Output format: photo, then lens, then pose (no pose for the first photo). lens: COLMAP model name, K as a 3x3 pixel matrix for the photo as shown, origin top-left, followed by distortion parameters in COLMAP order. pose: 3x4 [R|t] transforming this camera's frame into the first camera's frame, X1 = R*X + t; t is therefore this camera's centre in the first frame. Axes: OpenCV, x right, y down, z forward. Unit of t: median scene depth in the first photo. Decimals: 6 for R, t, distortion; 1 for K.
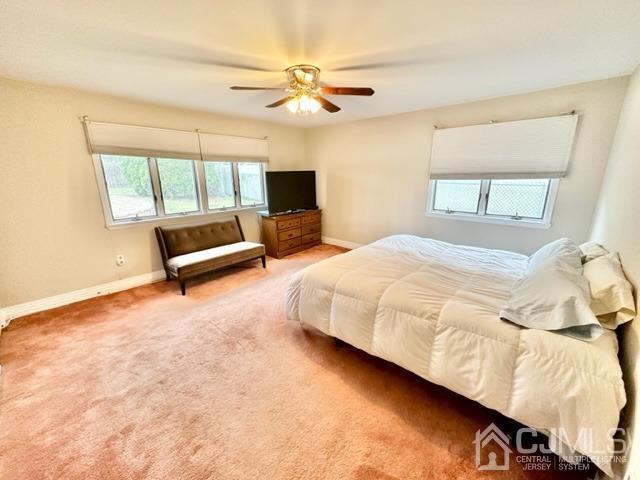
lens RADIAL K [[253.8, 0, 322.6], [0, 253.8, 240.6], [0, 0, 1]] dist [-0.002185, -0.000203]
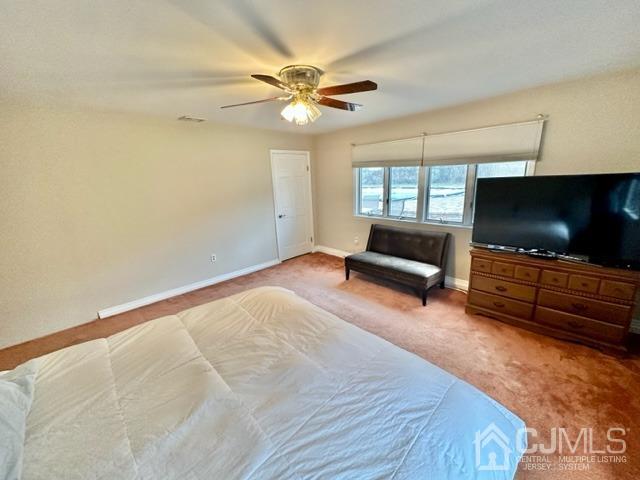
lens RADIAL K [[253.8, 0, 322.6], [0, 253.8, 240.6], [0, 0, 1]] dist [-0.002185, -0.000203]
pose [[-0.073782, 0.247784, -0.966002, 0.532502], [-0.224453, 0.939664, 0.258171, -0.224841], [0.971688, 0.235870, -0.013714, 0.748300]]
